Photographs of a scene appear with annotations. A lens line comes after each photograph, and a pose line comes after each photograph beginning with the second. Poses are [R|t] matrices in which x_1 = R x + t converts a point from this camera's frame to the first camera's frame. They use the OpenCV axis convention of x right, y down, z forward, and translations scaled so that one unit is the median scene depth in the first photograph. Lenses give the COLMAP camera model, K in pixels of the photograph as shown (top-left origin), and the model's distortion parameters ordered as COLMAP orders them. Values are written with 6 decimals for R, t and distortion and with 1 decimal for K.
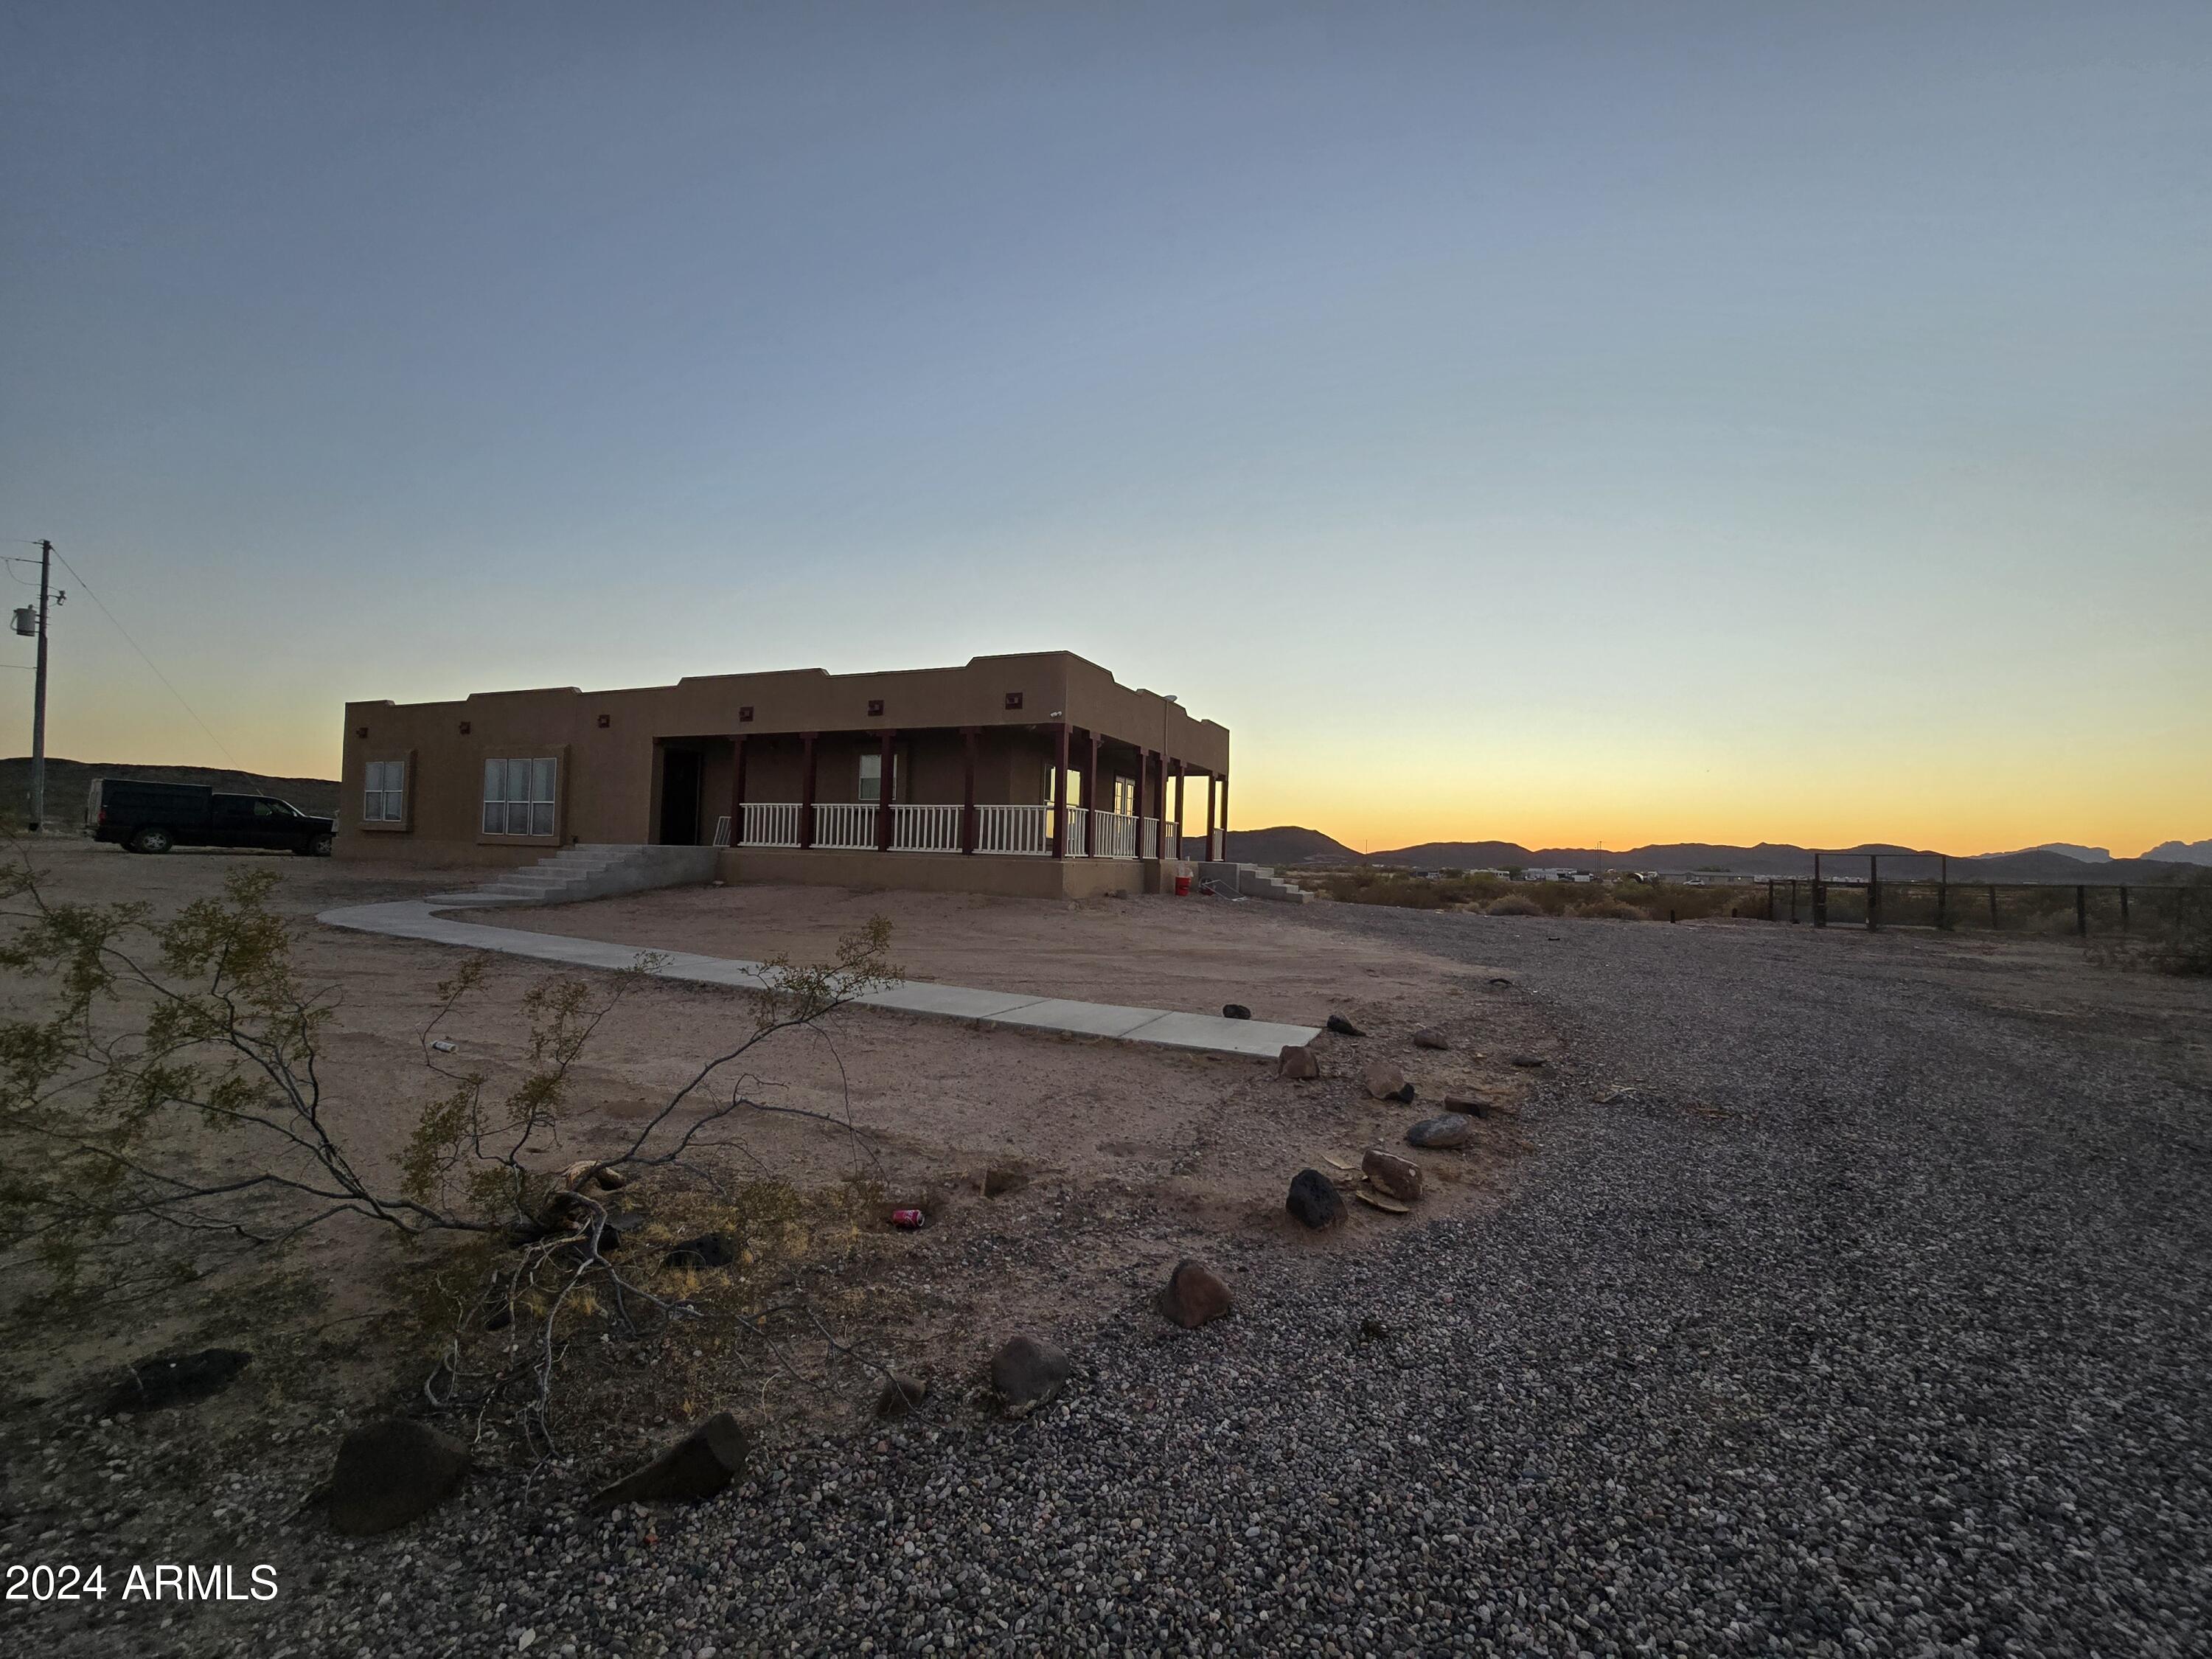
lens RADIAL K [[902.3, 0, 1106.7], [0, 902.3, 860.9], [0, 0, 1]] dist [-0.002667, -0.000196]
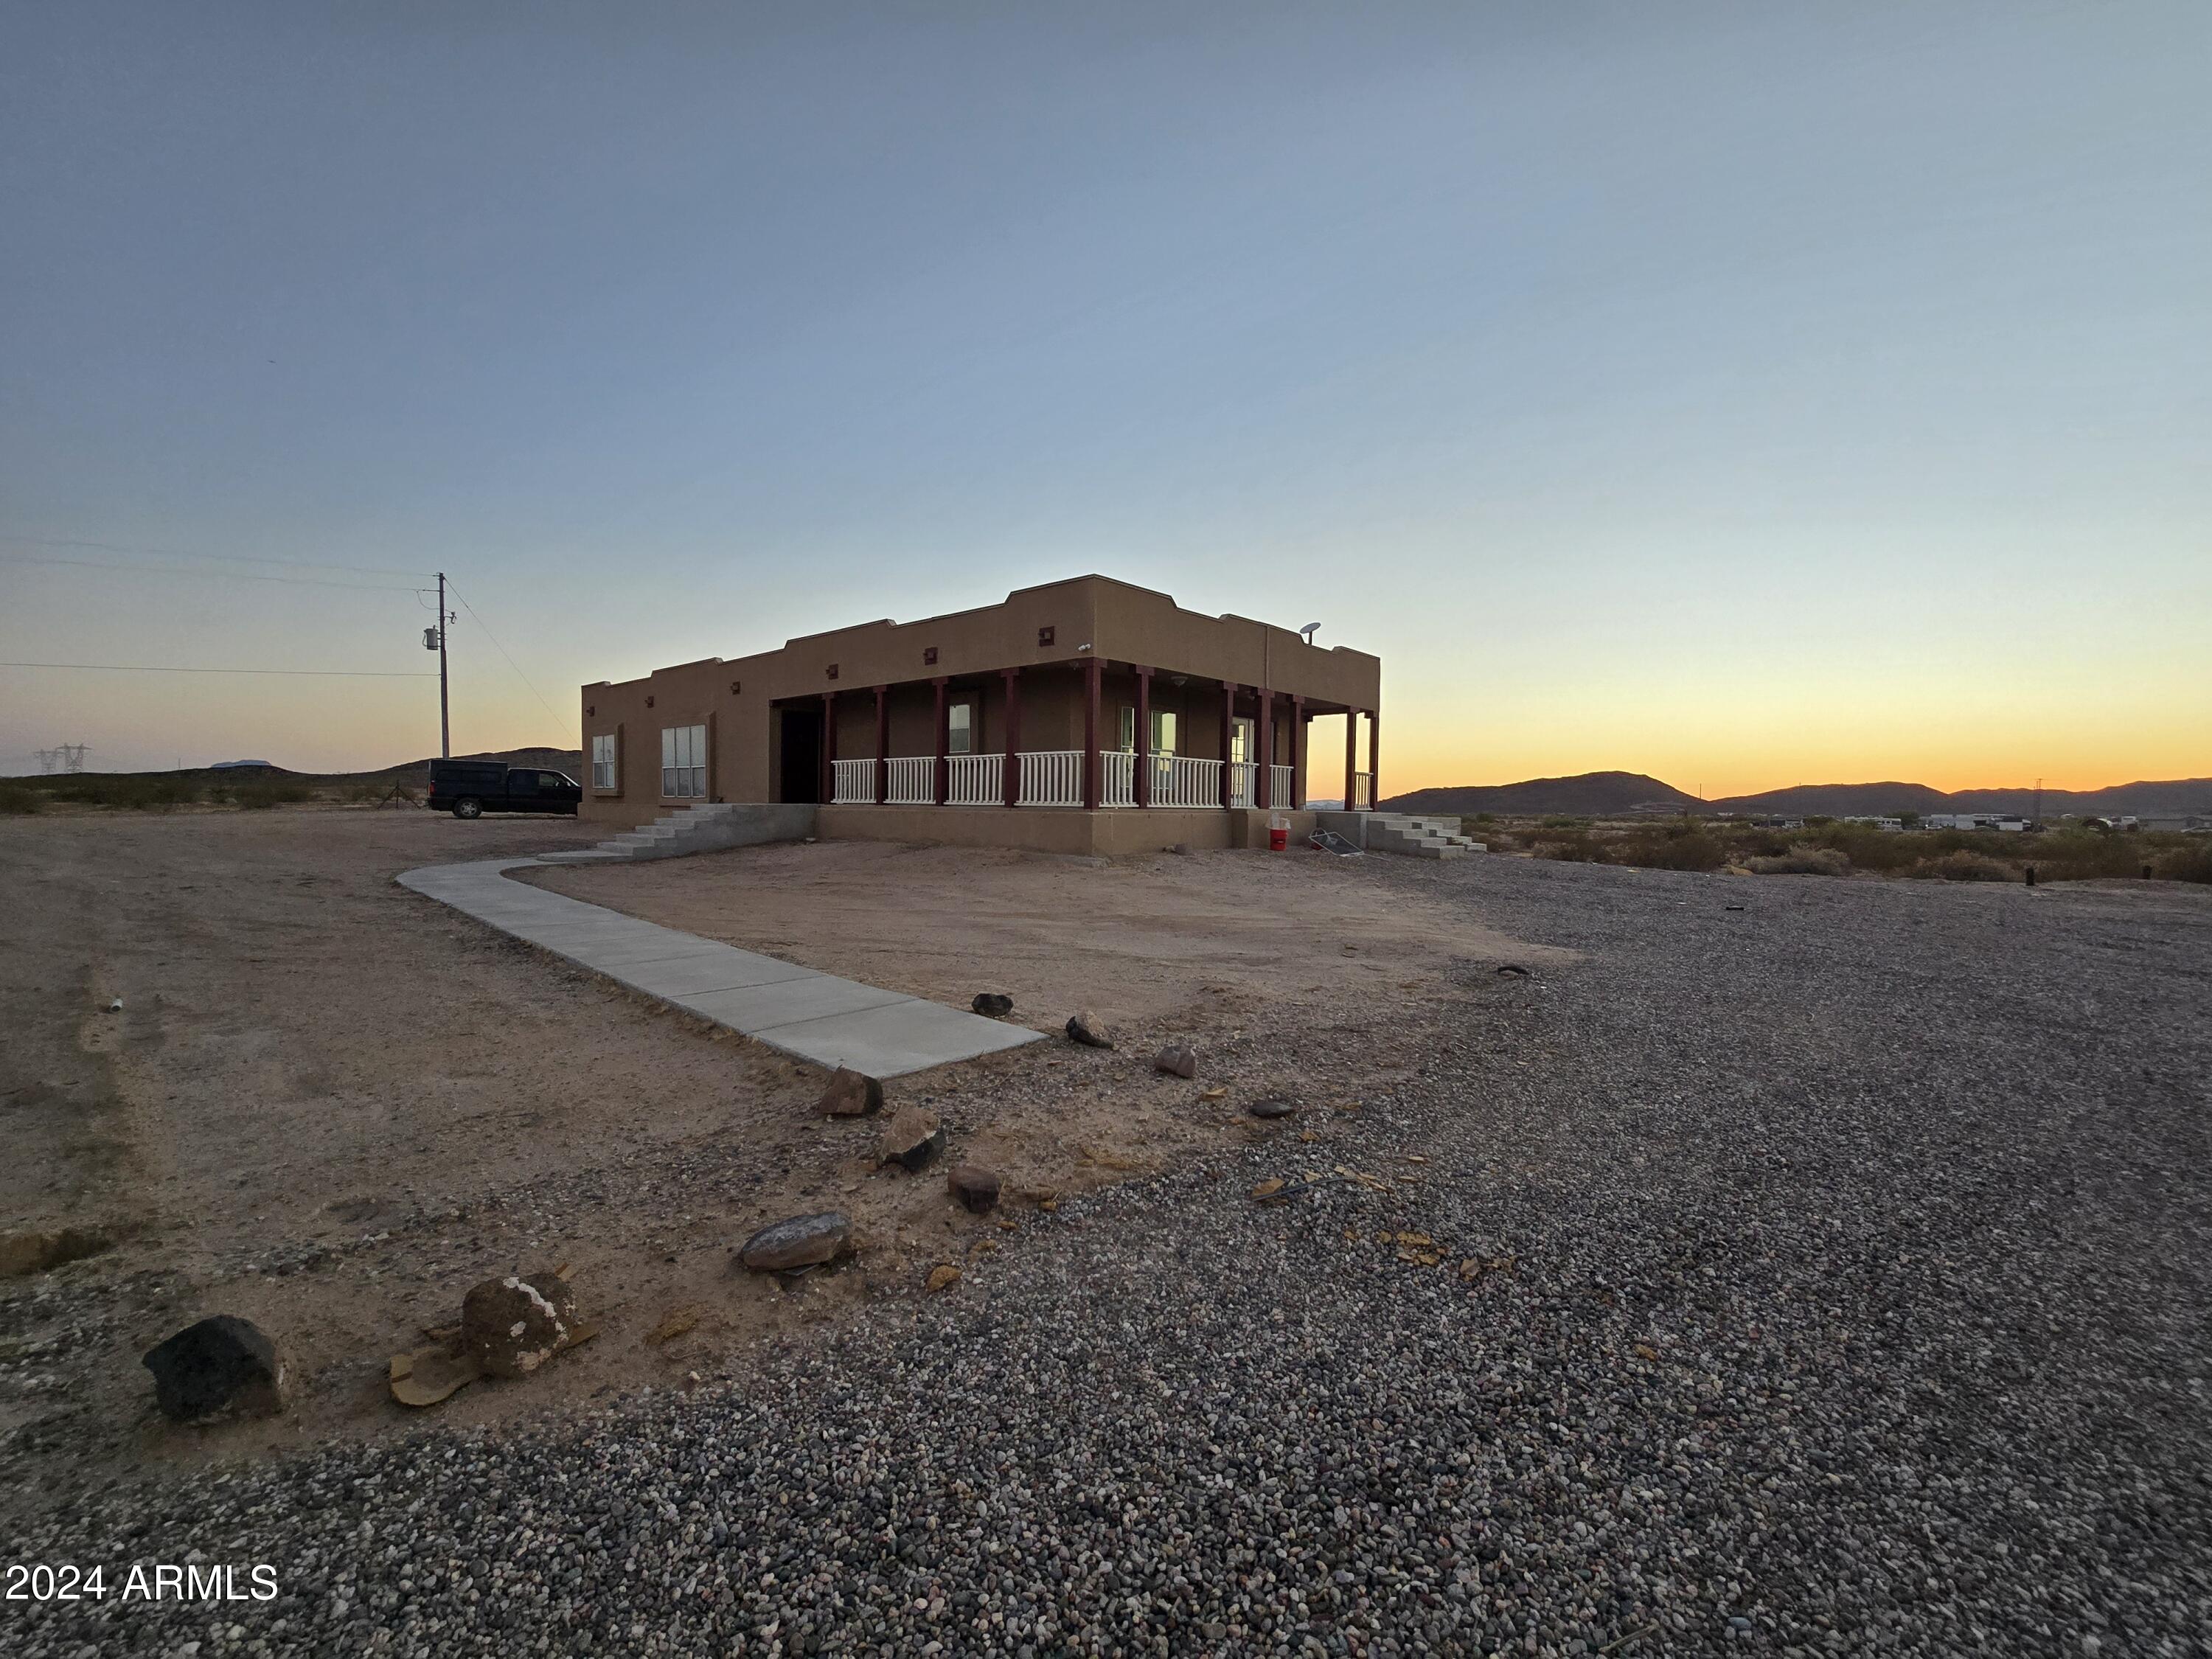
lens RADIAL K [[906.8, 0, 1106.0], [0, 906.8, 829.5], [0, 0, 1]] dist [0.000252, 0.000173]
pose [[0.951687, -0.010393, -0.306894, 0.195456], [0.015008, 0.999807, 0.012682, 0.004976], [0.306703, -0.016676, 0.951659, 0.125164]]
